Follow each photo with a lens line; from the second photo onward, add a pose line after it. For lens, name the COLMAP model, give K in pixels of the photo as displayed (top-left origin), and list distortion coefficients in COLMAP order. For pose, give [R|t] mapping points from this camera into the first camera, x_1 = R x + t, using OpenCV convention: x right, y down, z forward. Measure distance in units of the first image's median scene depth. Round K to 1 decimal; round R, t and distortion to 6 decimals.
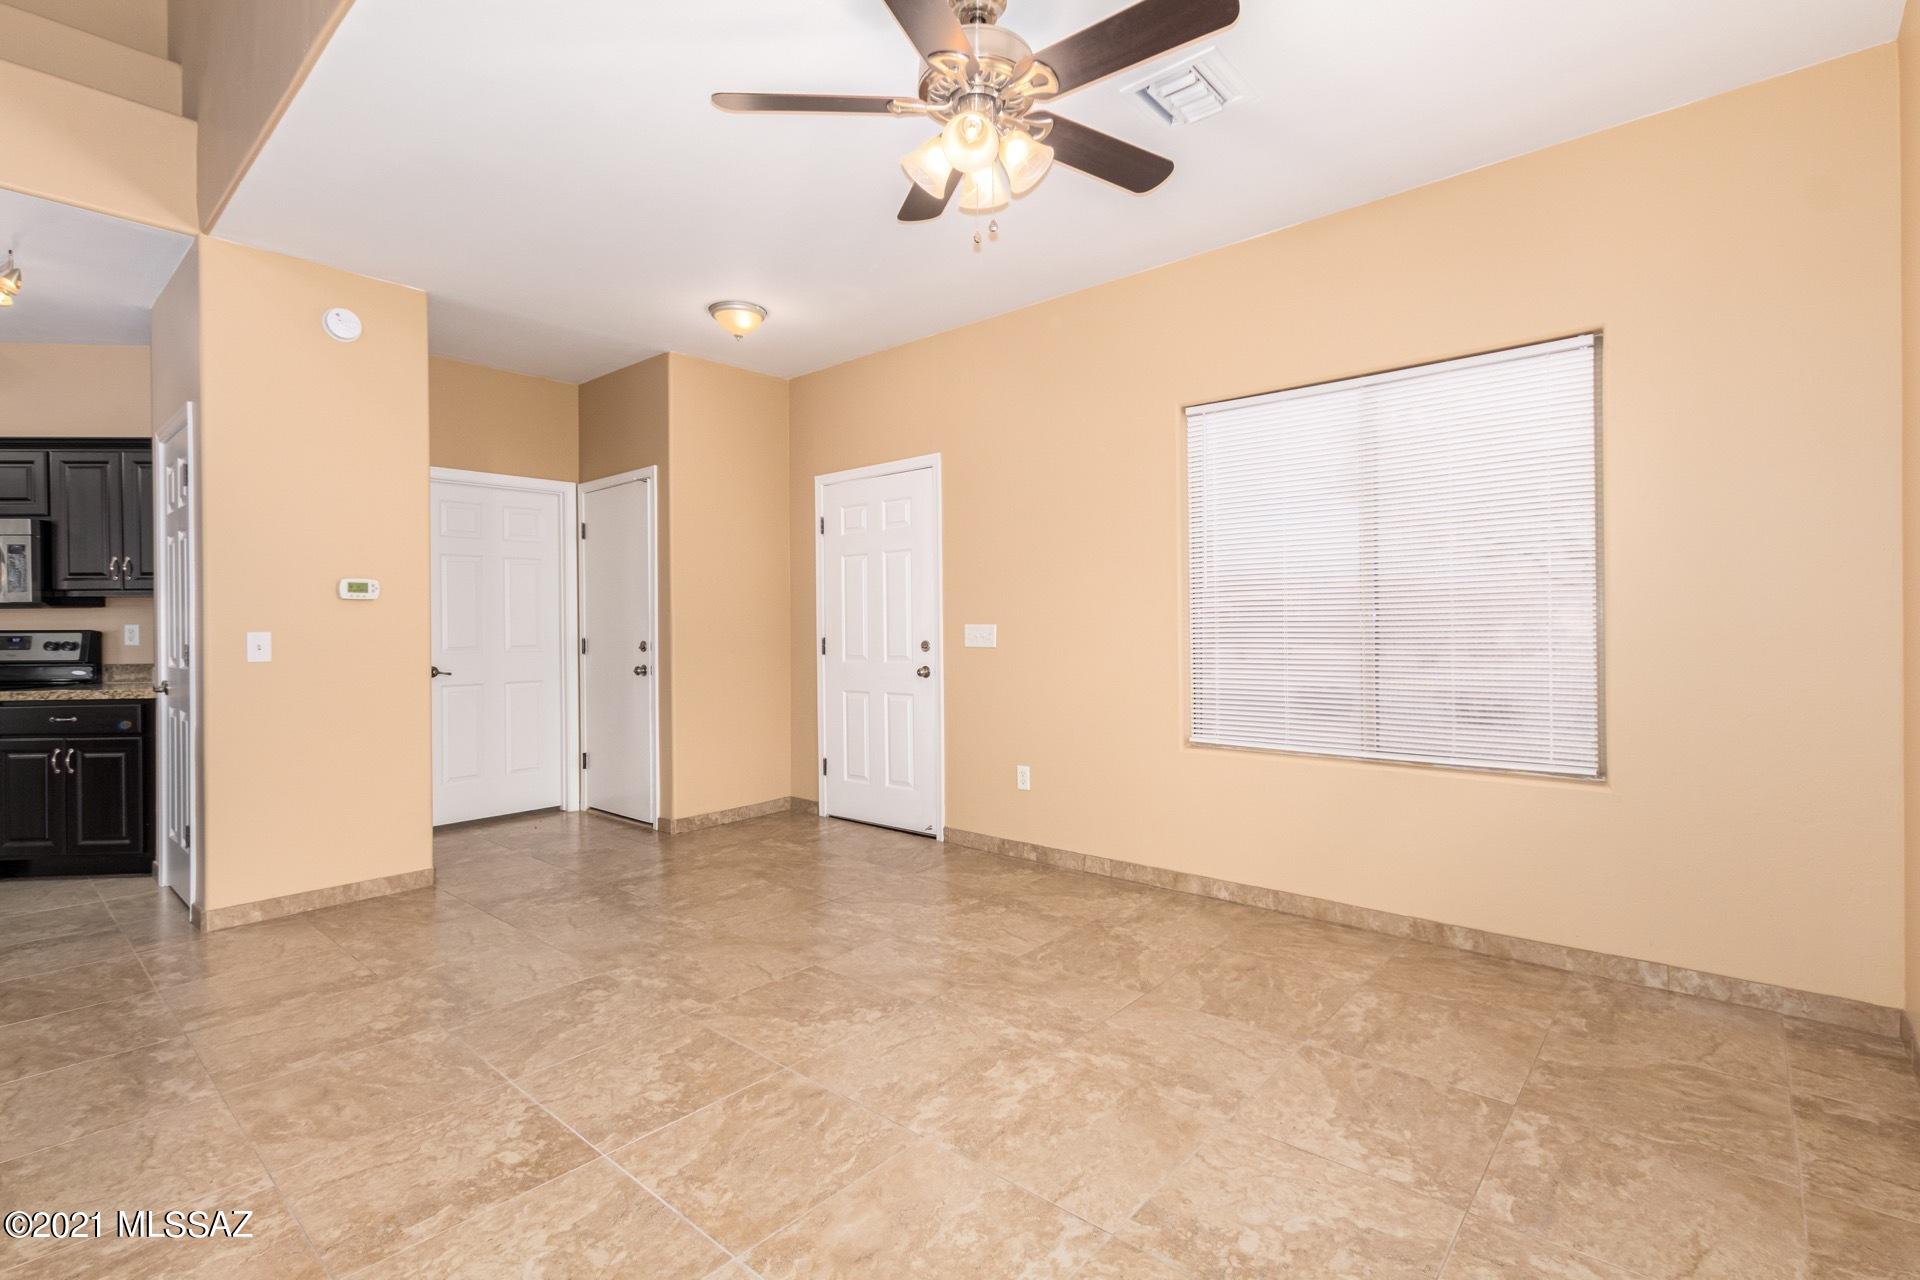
lens RADIAL K [[882.7, 0, 969.5], [0, 882.7, 630.8], [0, 0, 1]] dist [0.005425, -0.000885]
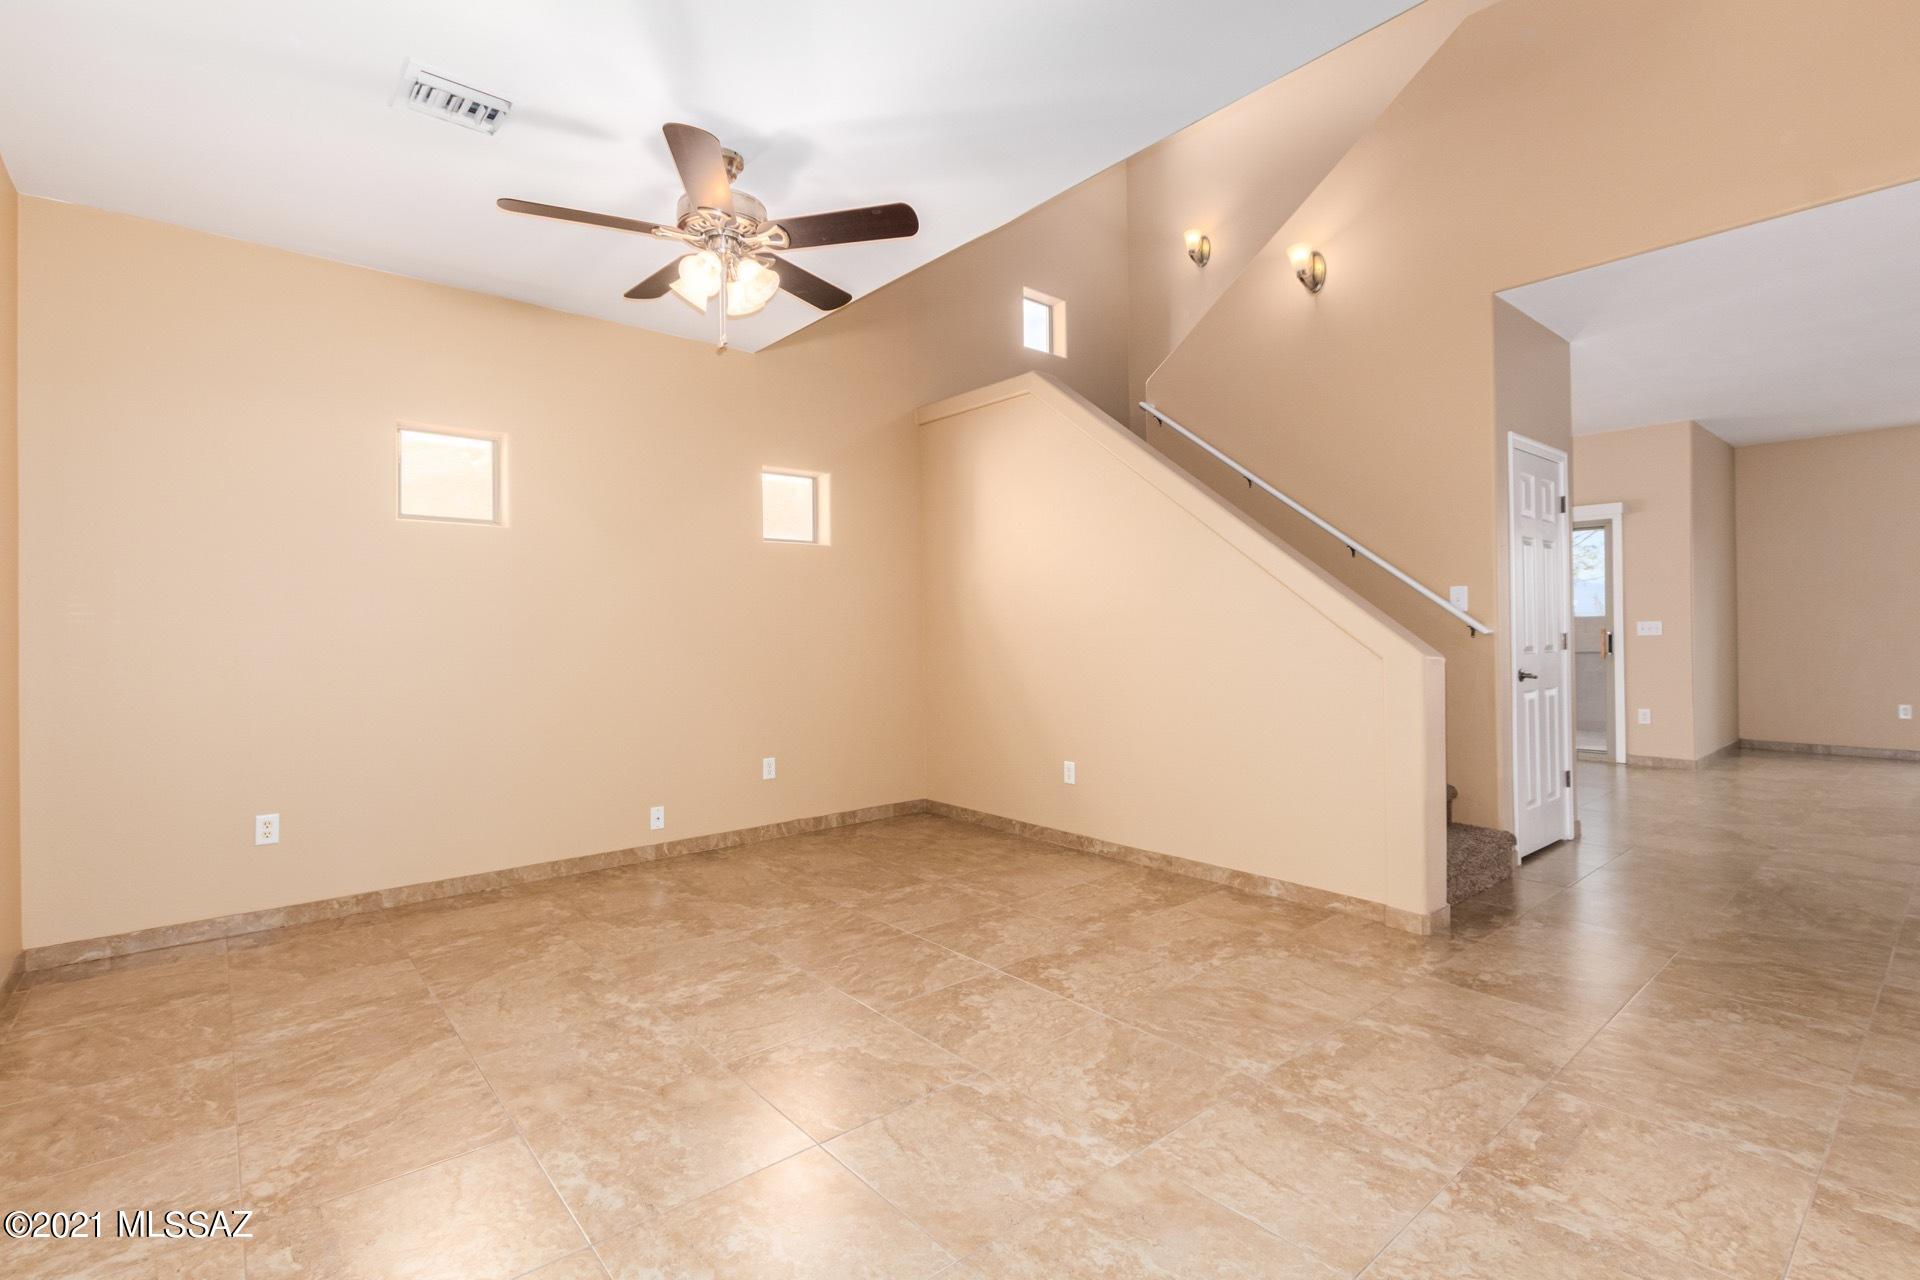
lens RADIAL K [[882.7, 0, 968.1], [0, 882.7, 633.2], [0, 0, 1]] dist [0.005425, -0.000885]
pose [[-0.988343, 0.021503, 0.150716, -0.472873], [0.022862, 0.999712, 0.007289, -0.006941], [-0.150516, 0.010650, -0.988550, 1.962853]]
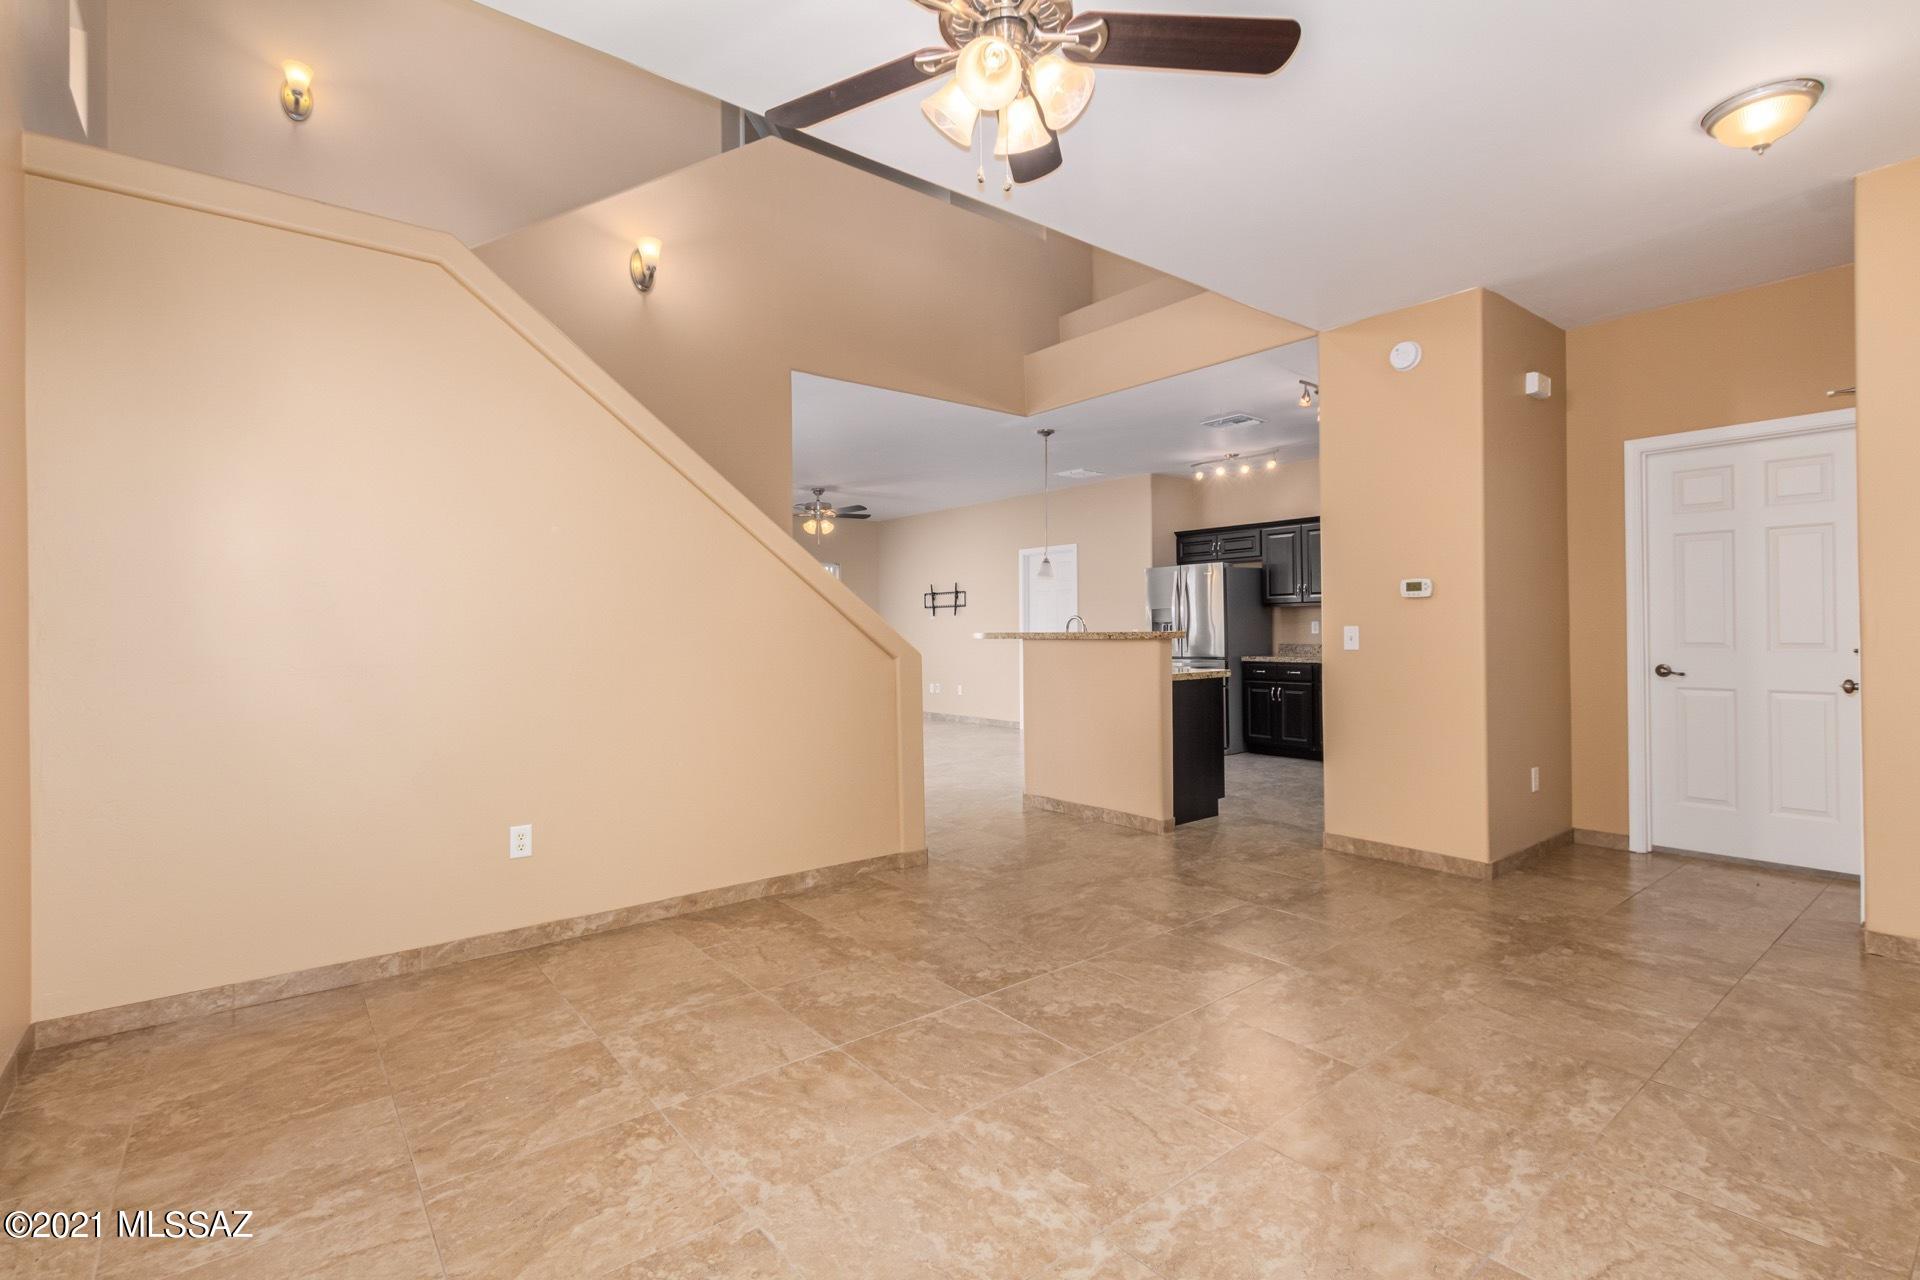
lens RADIAL K [[882.7, 0, 969.6], [0, 882.7, 632.2], [0, 0, 1]] dist [0.005425, -0.000885]
pose [[-0.180055, 0.013280, -0.983567, 0.762526], [0.006374, 0.999904, 0.012334, -0.013099], [0.983636, -0.004049, -0.180122, 0.970808]]
